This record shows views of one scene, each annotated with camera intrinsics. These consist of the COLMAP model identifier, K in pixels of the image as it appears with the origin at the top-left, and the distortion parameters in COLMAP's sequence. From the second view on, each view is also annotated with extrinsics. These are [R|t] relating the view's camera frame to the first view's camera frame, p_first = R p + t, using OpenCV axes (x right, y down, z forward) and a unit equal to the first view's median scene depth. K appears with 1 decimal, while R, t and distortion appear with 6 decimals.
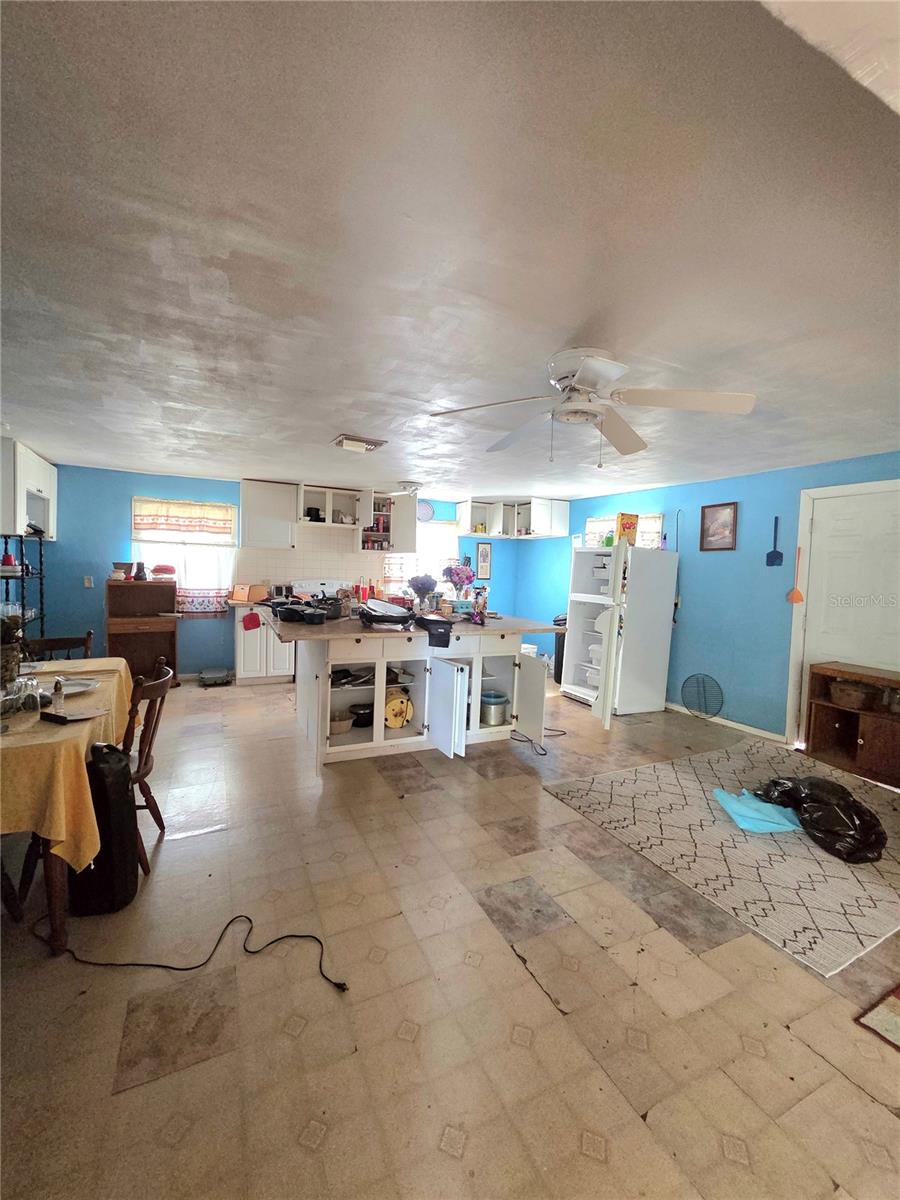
lens RADIAL K [[489.8, 0, 444.0], [0, 489.8, 596.8], [0, 0, 1]] dist [0.004709, -0.002262]
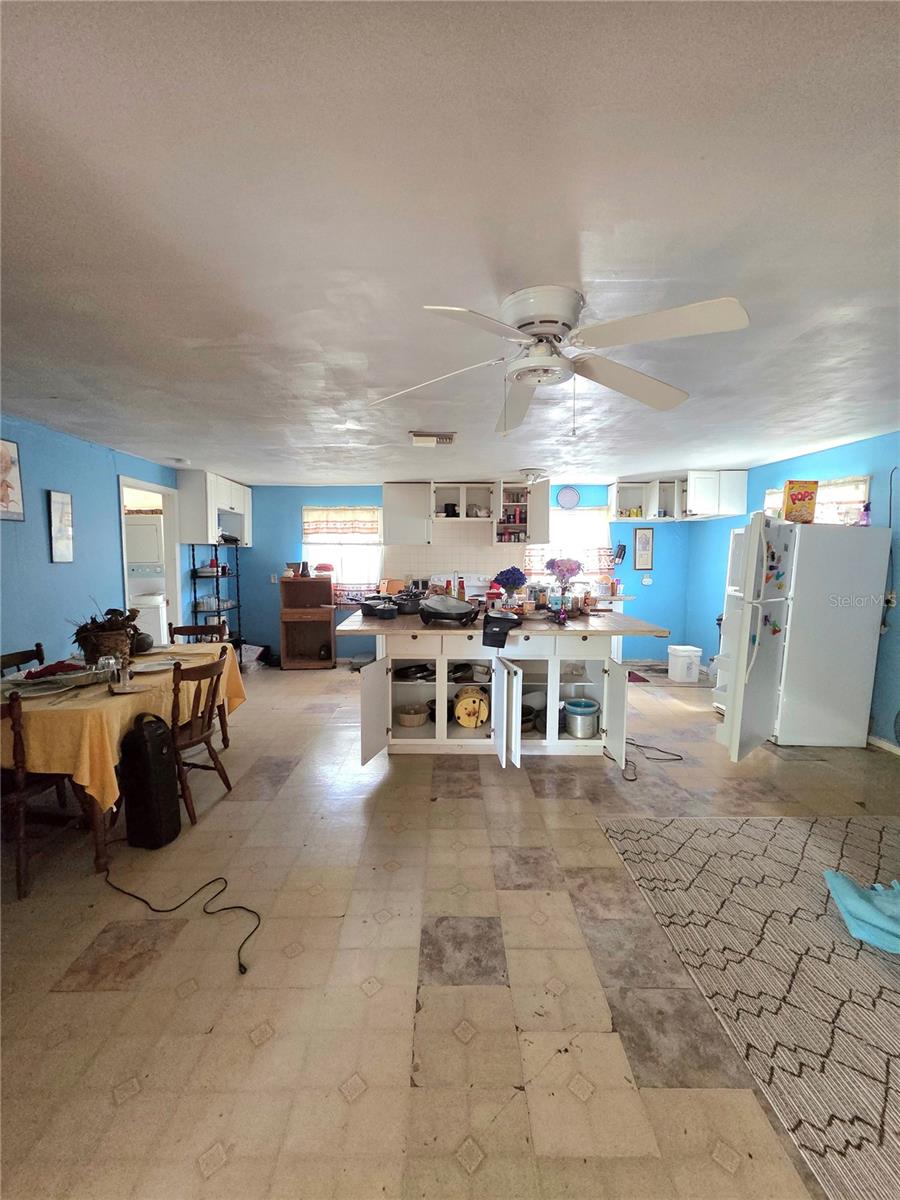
lens RADIAL K [[489.8, 0, 445.3], [0, 489.8, 596.0], [0, 0, 1]] dist [0.004709, -0.002262]
pose [[0.902313, 0.004197, -0.431061, 0.256840], [0.003439, 0.999851, 0.016933, -0.008884], [0.431068, -0.016761, 0.902164, 0.100928]]
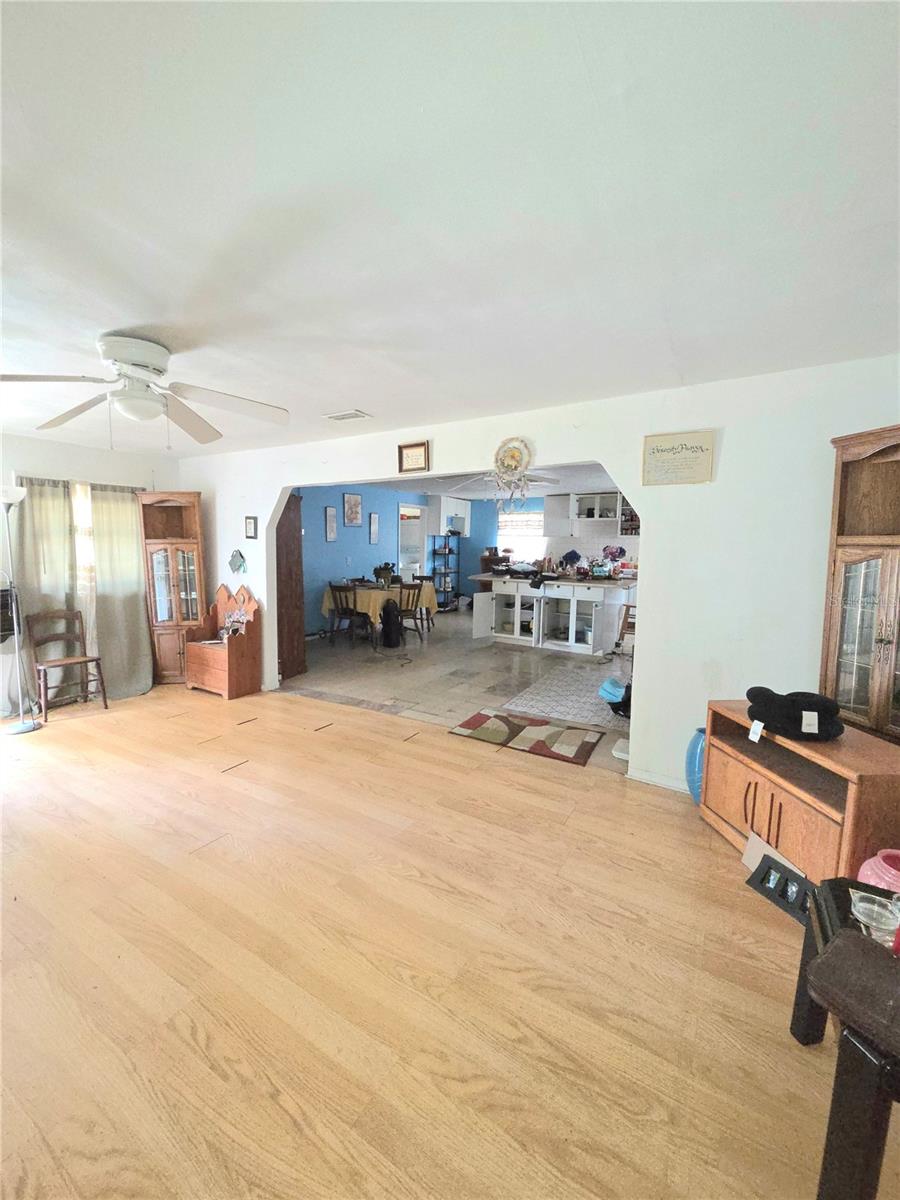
lens RADIAL K [[489.8, 0, 446.9], [0, 489.8, 594.9], [0, 0, 1]] dist [0.004709, -0.002262]
pose [[0.545020, 0.065767, -0.835840, 1.150872], [-0.045761, 0.997766, 0.048669, 0.042519], [0.837173, 0.011723, 0.546812, -0.261021]]
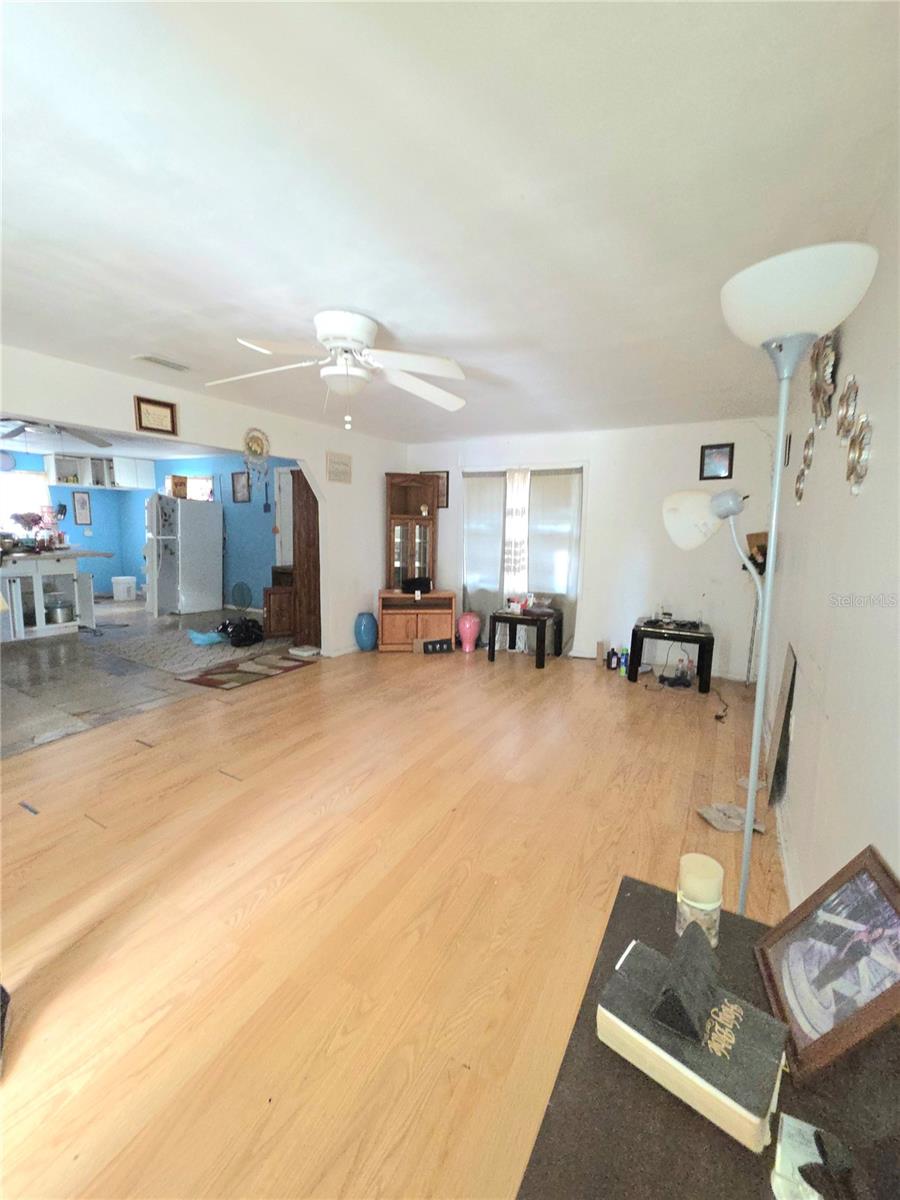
lens RADIAL K [[489.8, 0, 446.8], [0, 489.8, 593.7], [0, 0, 1]] dist [0.004709, -0.002262]
pose [[0.825934, -0.087257, 0.556973, 0.237902], [0.033589, 0.993811, 0.105884, 0.060186], [-0.562765, -0.068745, 0.823753, -0.804448]]
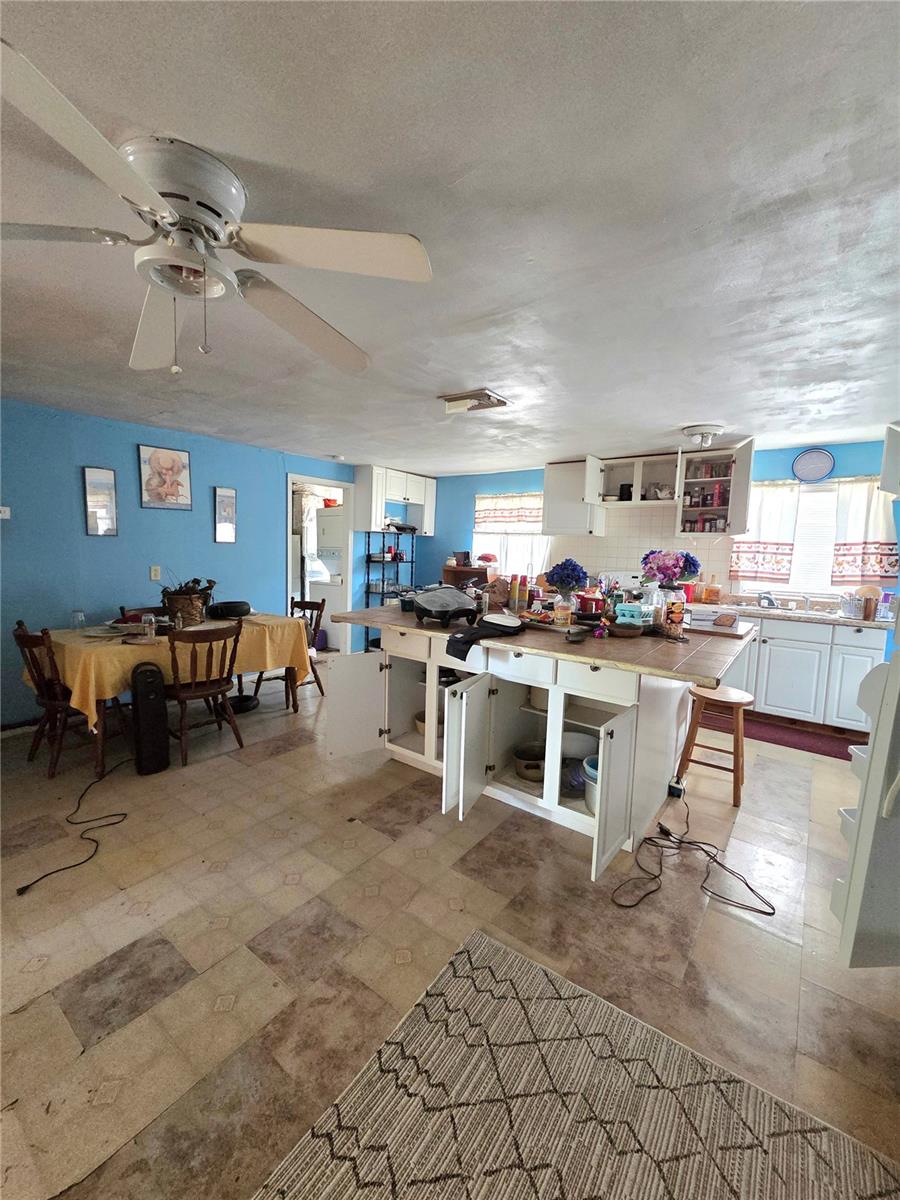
lens RADIAL K [[489.8, 0, 444.6], [0, 489.8, 598.2], [0, 0, 1]] dist [0.004709, -0.002262]
pose [[0.462484, 0.074271, -0.883512, 0.515434], [-0.064106, 0.996678, 0.050227, -0.017841], [0.884307, 0.033409, 0.465709, 0.536864]]
